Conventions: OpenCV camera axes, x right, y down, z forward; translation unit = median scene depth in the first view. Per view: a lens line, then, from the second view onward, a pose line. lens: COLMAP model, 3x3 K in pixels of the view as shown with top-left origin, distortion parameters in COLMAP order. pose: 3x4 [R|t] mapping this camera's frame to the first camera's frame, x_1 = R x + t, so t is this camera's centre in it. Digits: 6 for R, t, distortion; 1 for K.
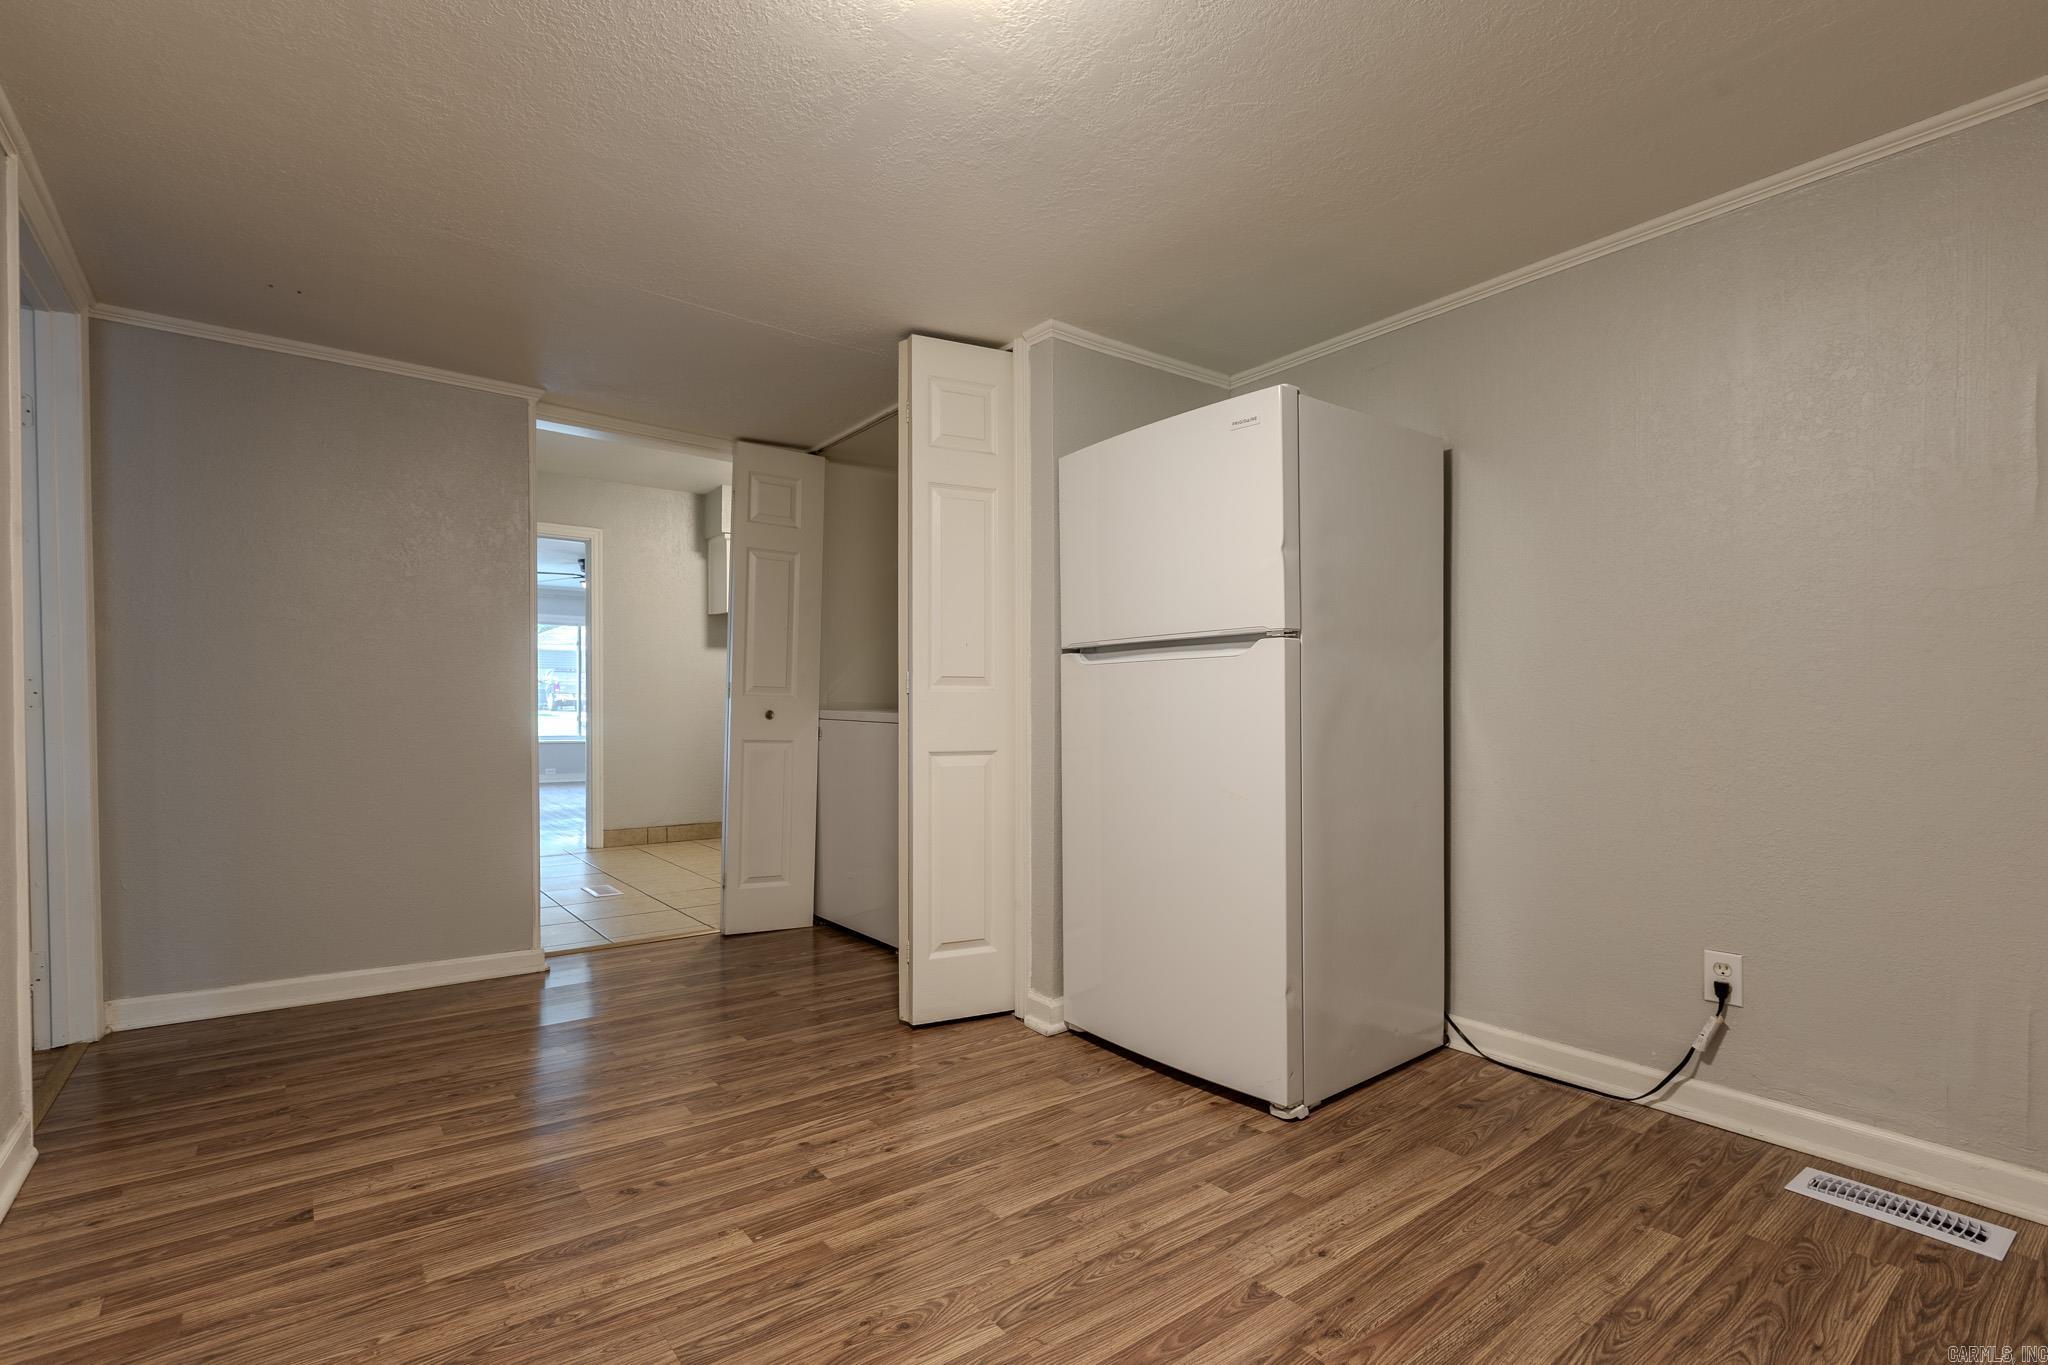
lens RADIAL K [[941.2, 0, 1014.2], [0, 941.2, 678.8], [0, 0, 1]] dist [0.000317, -0.000346]
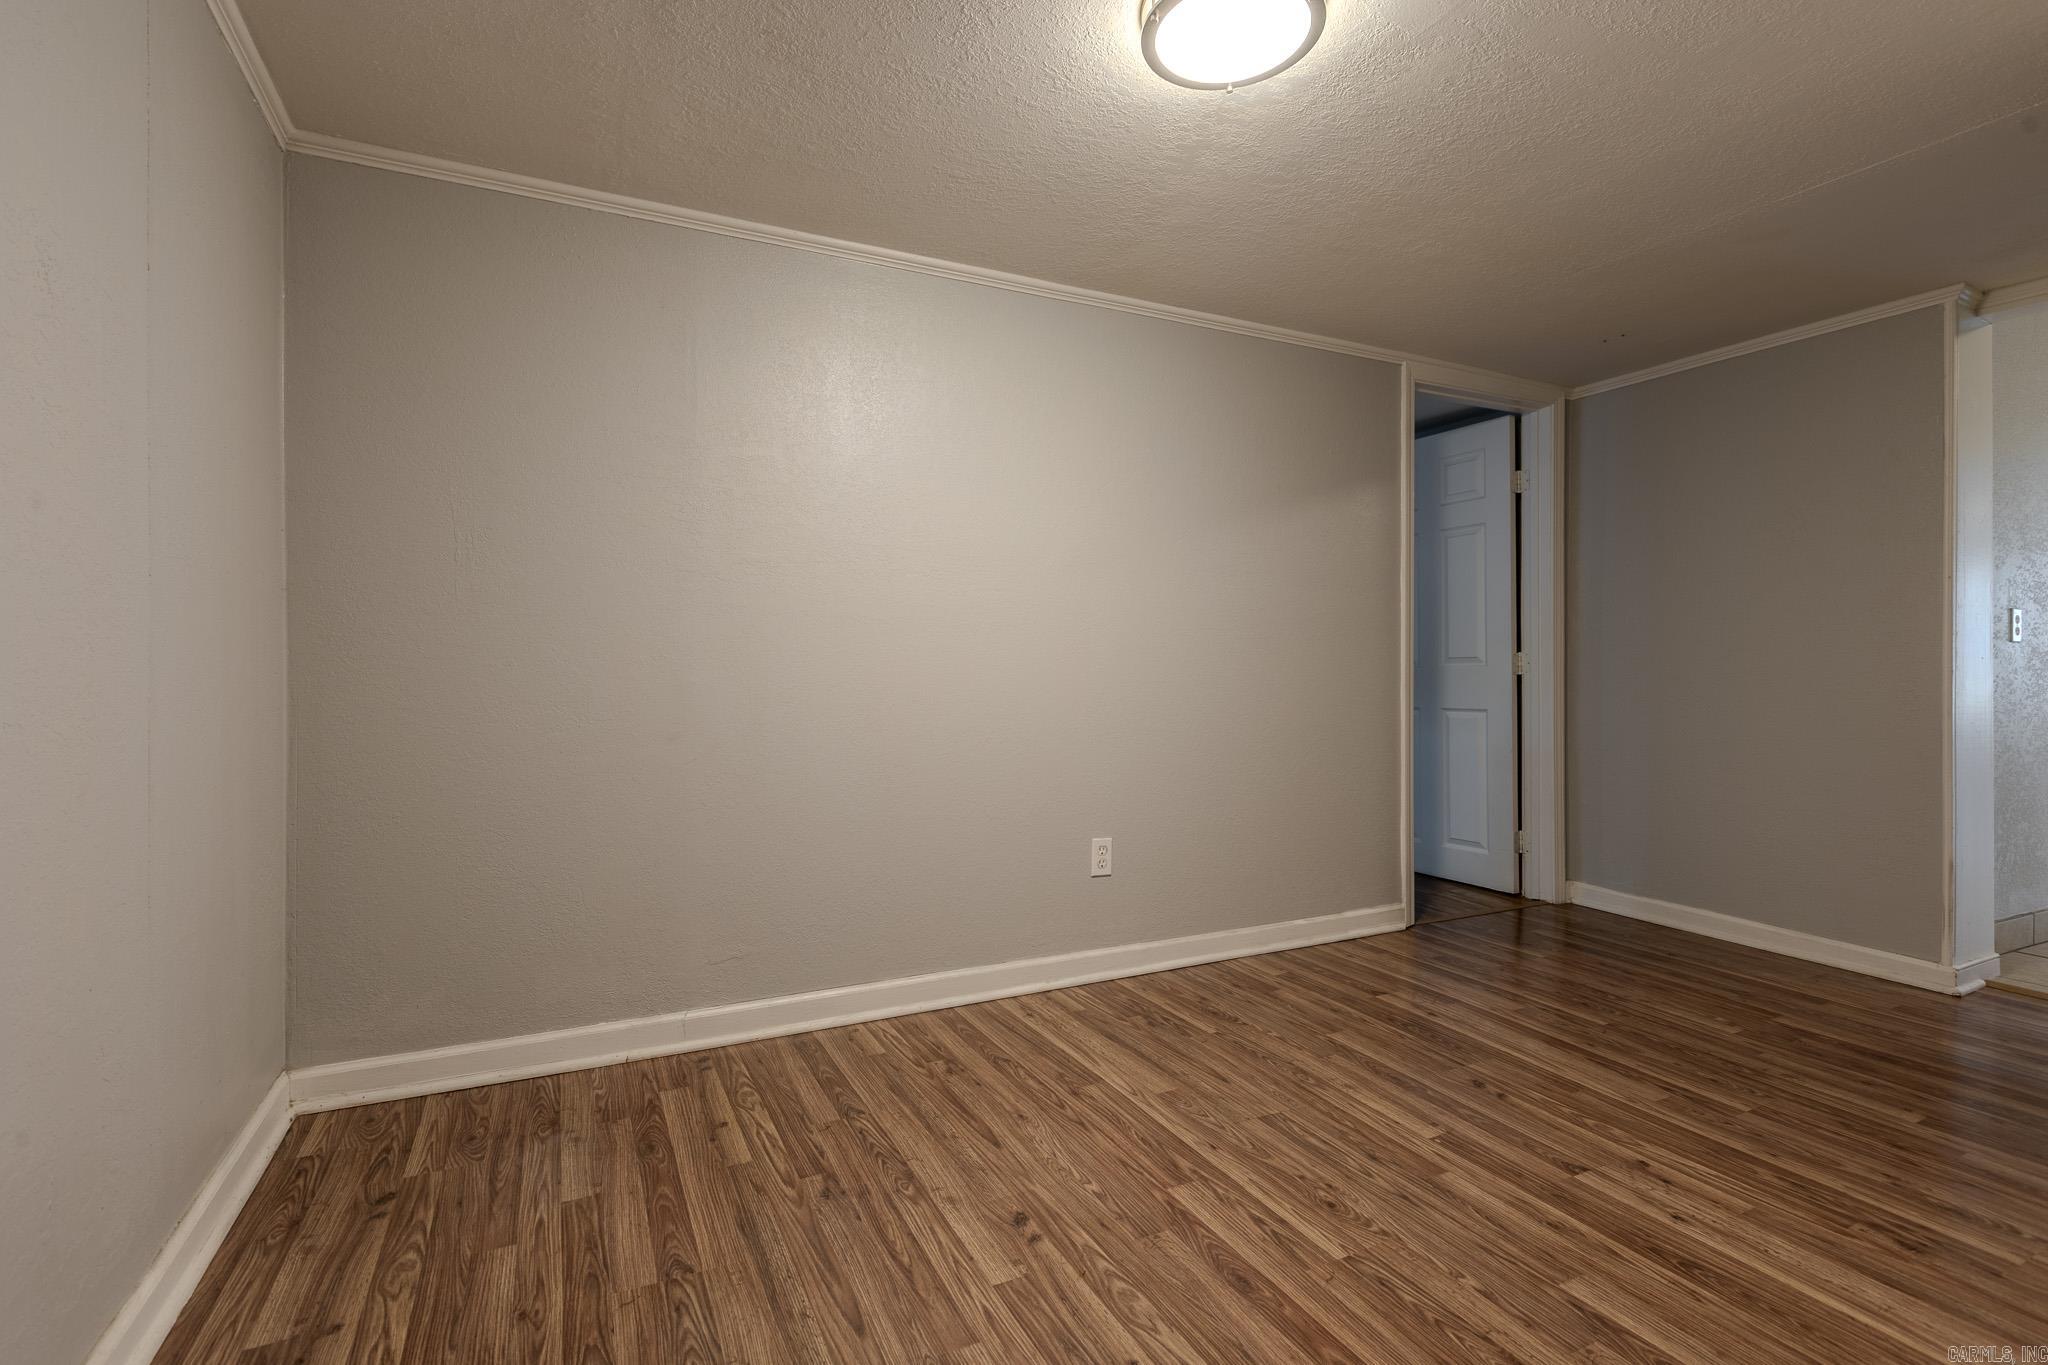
lens RADIAL K [[941.2, 0, 1014.2], [0, 941.2, 678.8], [0, 0, 1]] dist [0.000317, -0.000346]
pose [[-0.209236, 0.003969, -0.977857, 0.856723], [0.030556, 0.999530, -0.002481, 0.019303], [0.977388, -0.030399, -0.209259, 0.680757]]
